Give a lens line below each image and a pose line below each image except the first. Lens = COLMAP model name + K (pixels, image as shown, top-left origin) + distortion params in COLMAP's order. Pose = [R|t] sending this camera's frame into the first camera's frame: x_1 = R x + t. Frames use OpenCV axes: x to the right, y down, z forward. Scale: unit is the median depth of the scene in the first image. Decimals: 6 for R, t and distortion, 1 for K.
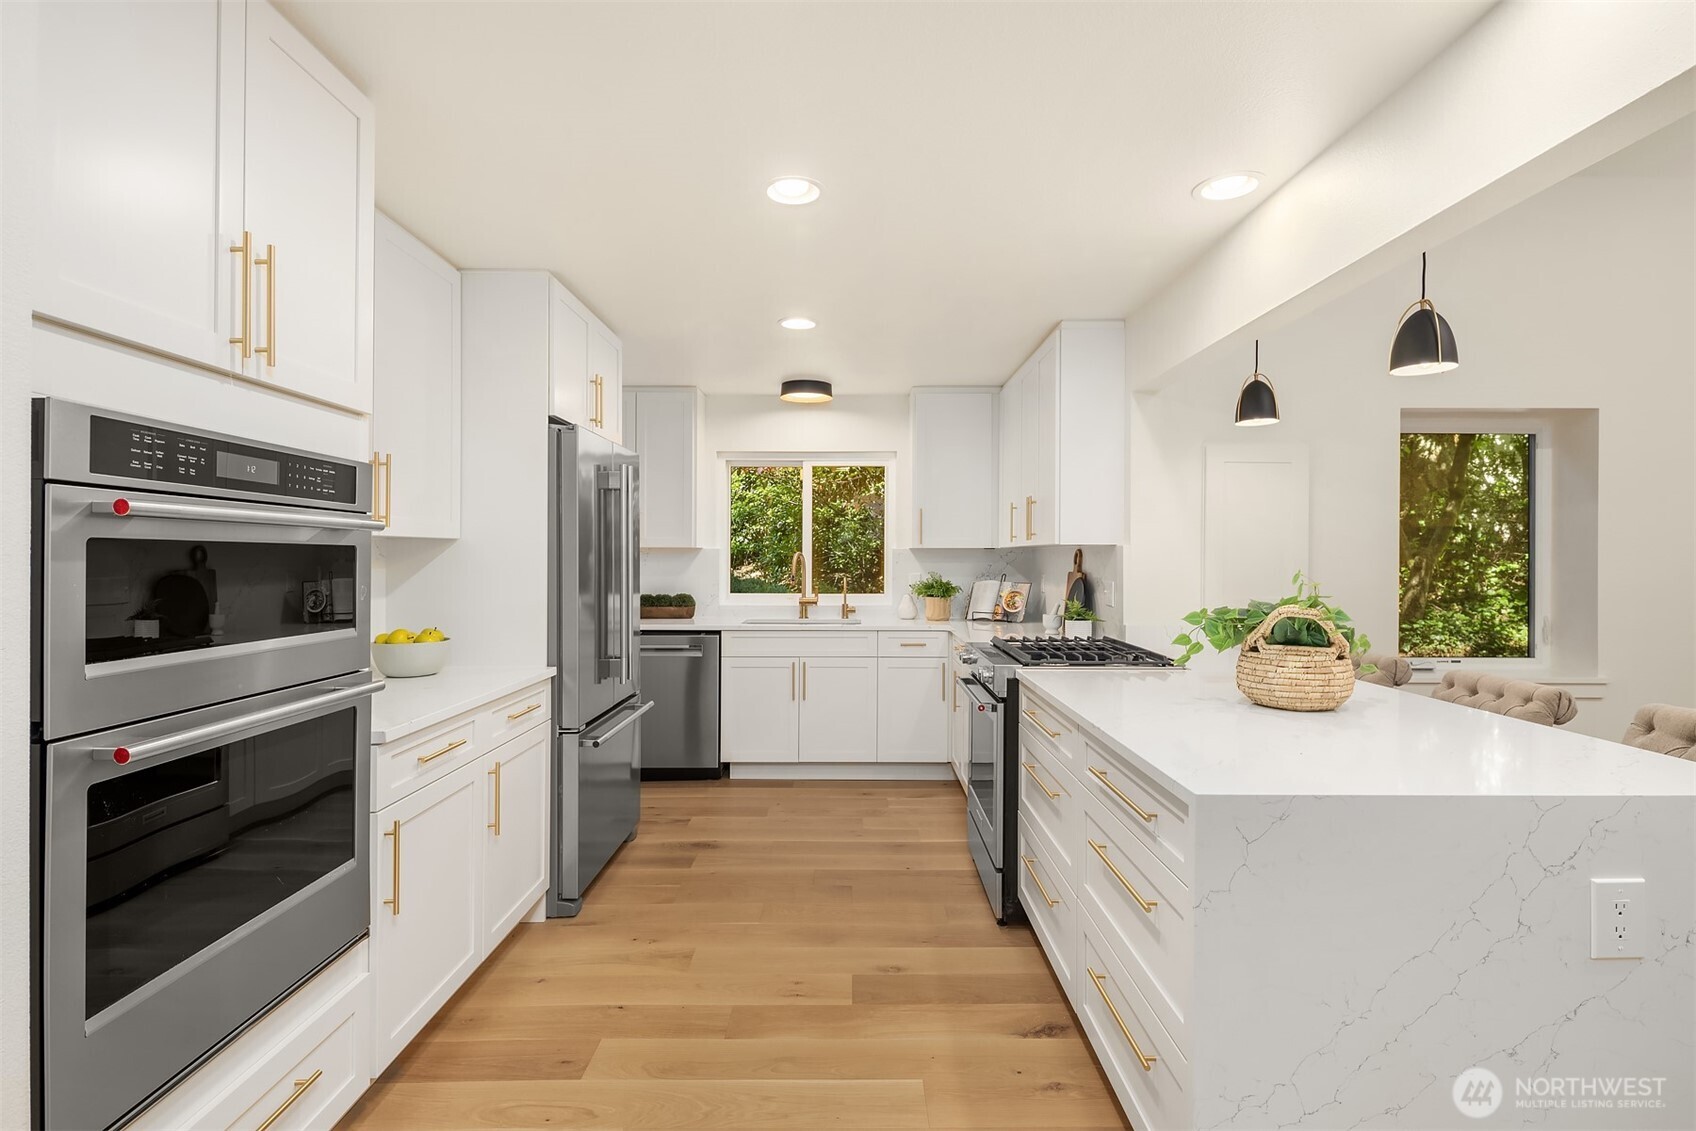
lens RADIAL K [[824.6, 0, 848.0], [0, 824.6, 565.5], [0, 0, 1]] dist [-0.003035, -0.001946]
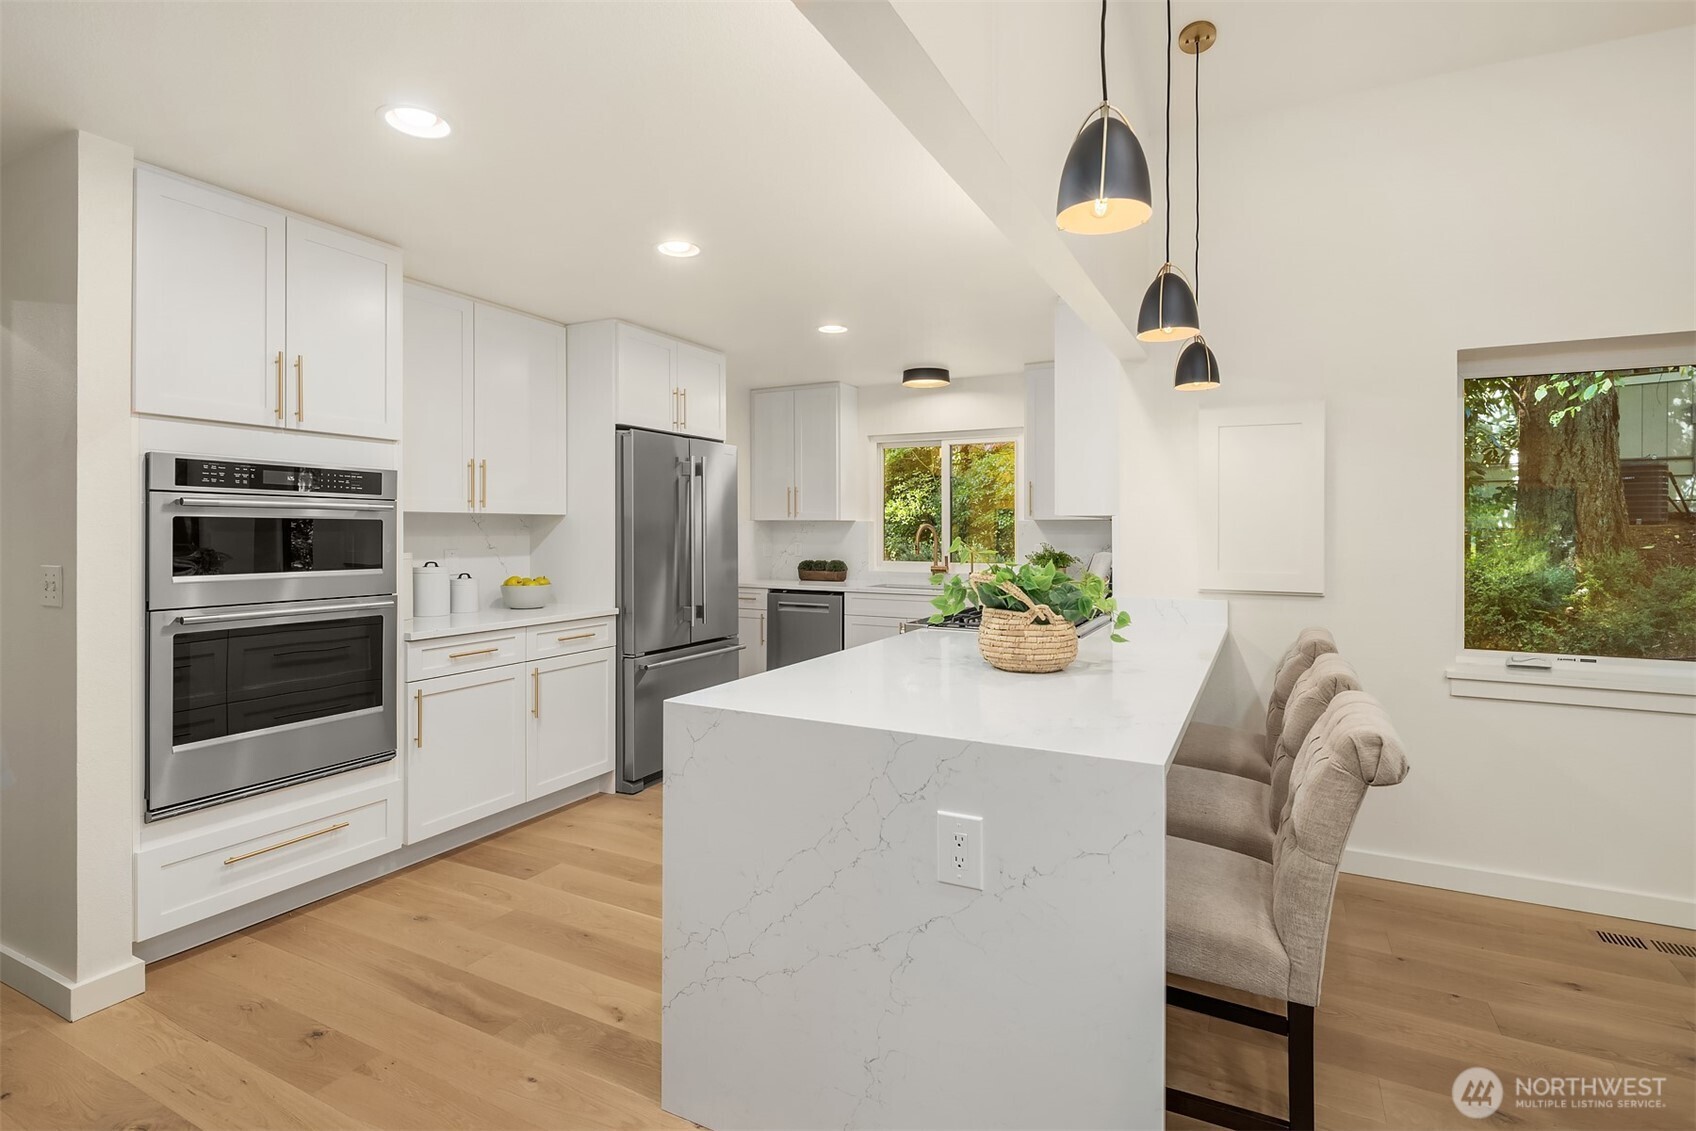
lens RADIAL K [[817.1, 0, 852.6], [0, 817.1, 539.3], [0, 0, 1]] dist [-0.000046, -0.000445]
pose [[0.888685, 0.006709, -0.458470, 0.883974], [-0.006238, 0.999977, 0.002541, 0.004707], [0.458477, 0.000602, 0.888706, -0.035383]]
